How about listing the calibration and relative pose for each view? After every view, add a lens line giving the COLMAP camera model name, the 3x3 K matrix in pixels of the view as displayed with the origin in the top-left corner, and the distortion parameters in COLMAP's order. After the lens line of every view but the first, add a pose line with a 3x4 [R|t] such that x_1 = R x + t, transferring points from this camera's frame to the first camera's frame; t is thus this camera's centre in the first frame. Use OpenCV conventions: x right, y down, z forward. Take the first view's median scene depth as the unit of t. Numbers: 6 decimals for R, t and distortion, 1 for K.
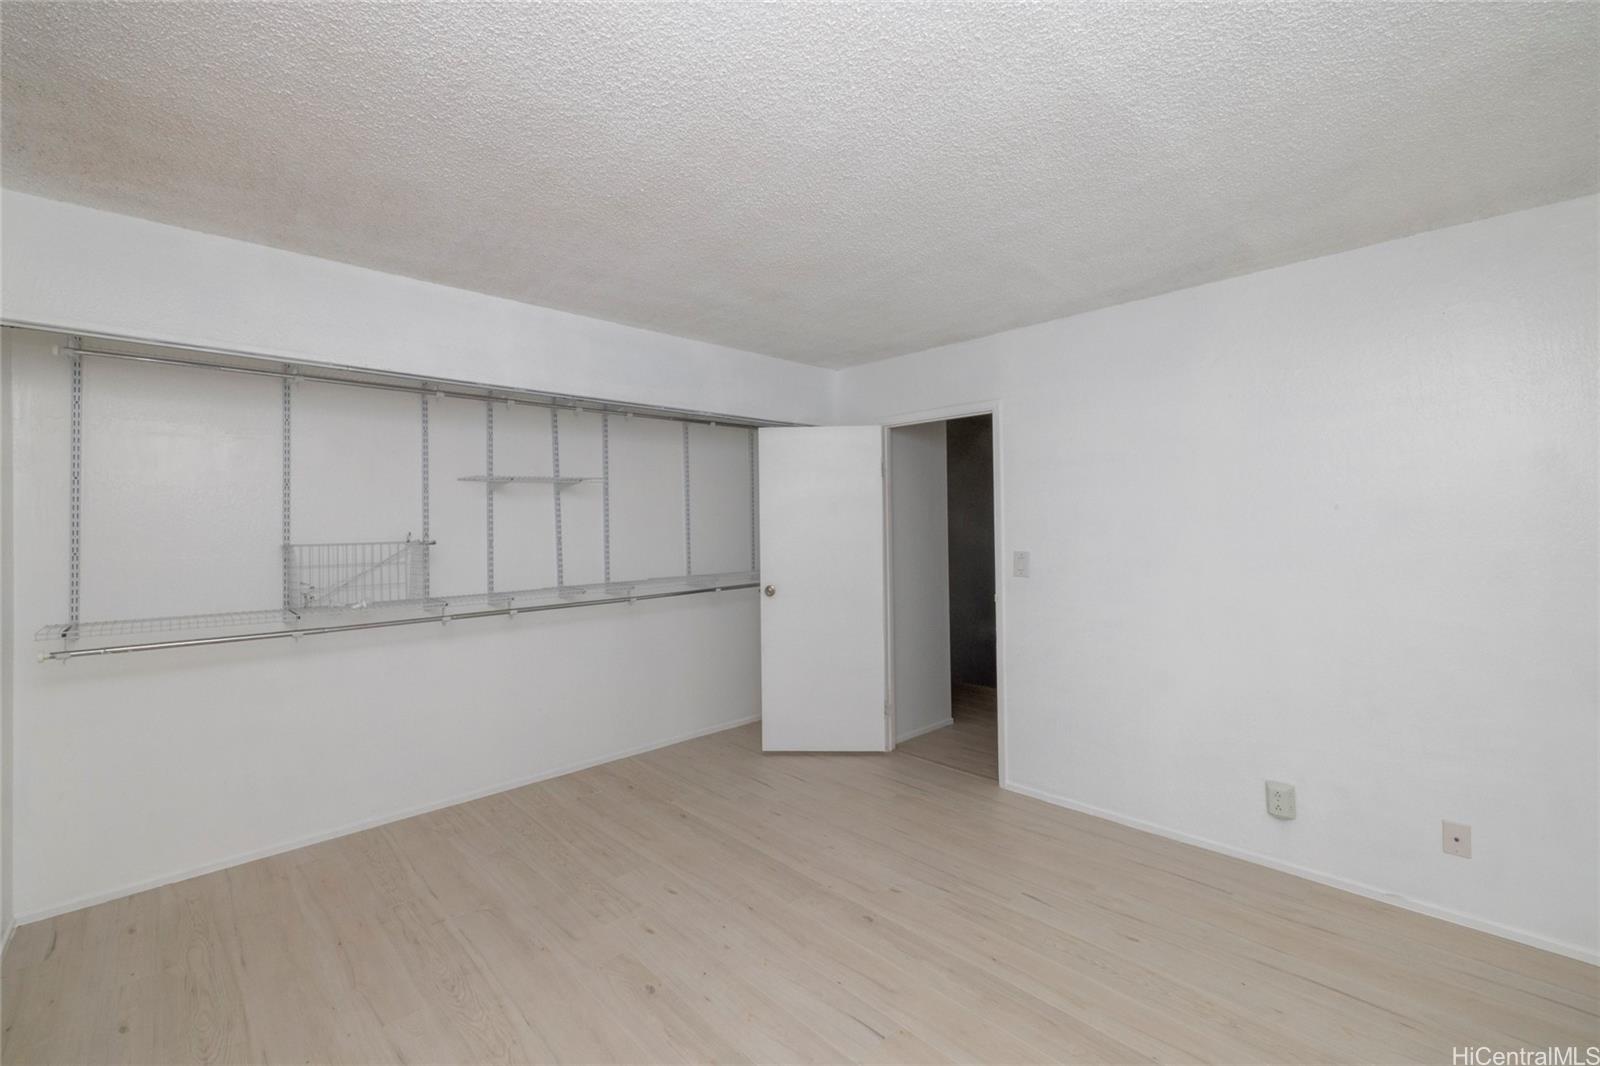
lens RADIAL K [[664.6, 0, 795.9], [0, 664.6, 518.5], [0, 0, 1]] dist [-0.000083, -0.000319]
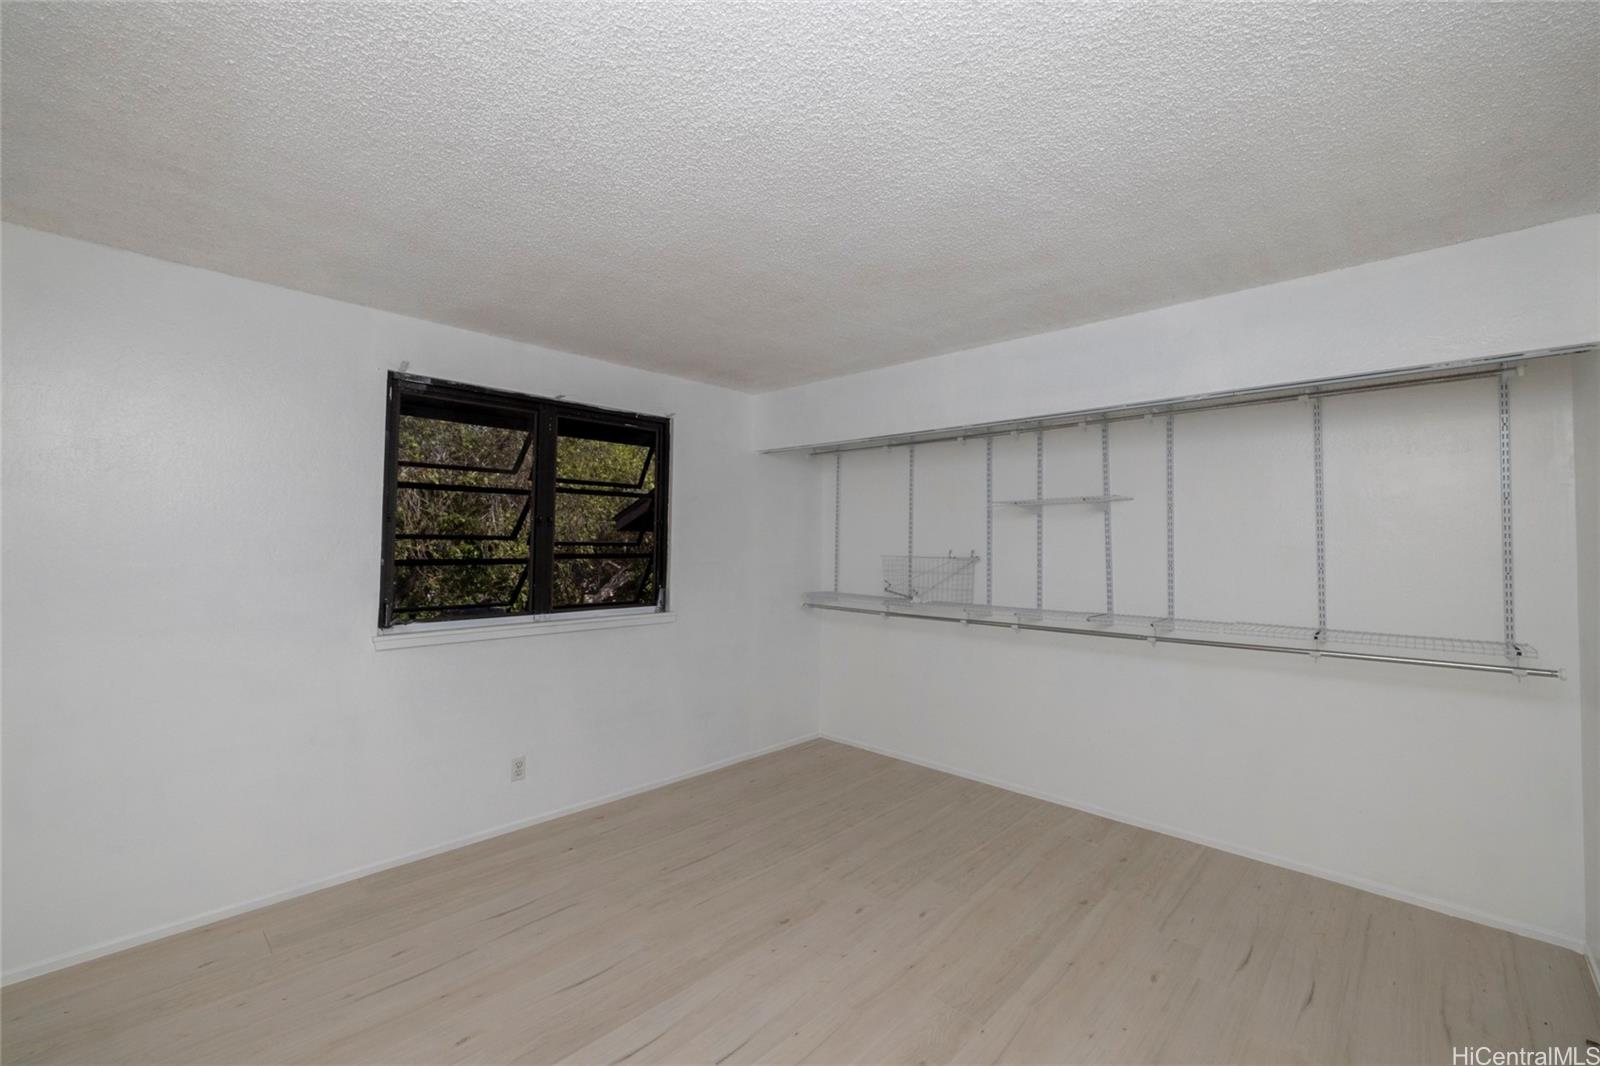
lens RADIAL K [[664.6, 0, 795.9], [0, 664.6, 518.5], [0, 0, 1]] dist [-0.000083, -0.000319]
pose [[0.042249, -0.025763, -0.998775, 0.648024], [-0.002533, 0.999662, -0.025893, -0.005399], [0.999104, 0.003624, 0.042170, 0.605993]]
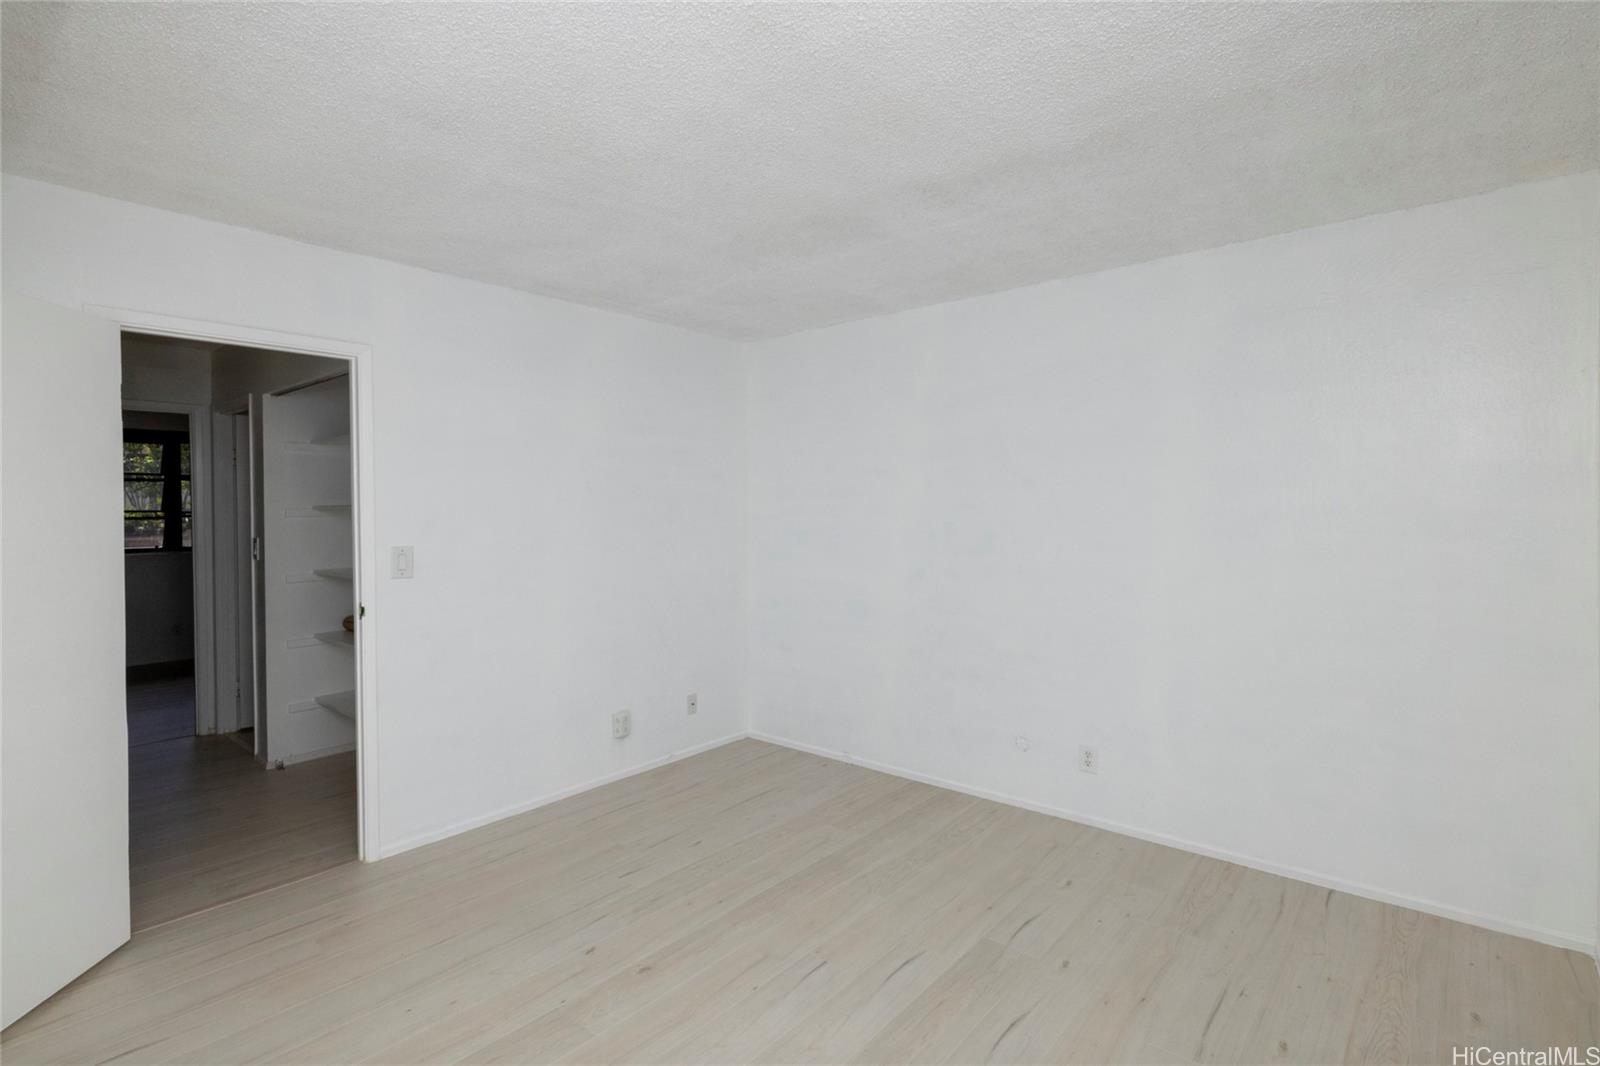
lens RADIAL K [[755.5, 0, 799.1], [0, 755.5, 518.5], [0, 0, 1]] dist [-0.000330, -0.000012]
pose [[-0.083644, -0.003058, 0.996491, -0.640707], [0.000623, 0.999995, 0.003121, 0.014418], [-0.996495, 0.000882, -0.083642, 0.647900]]
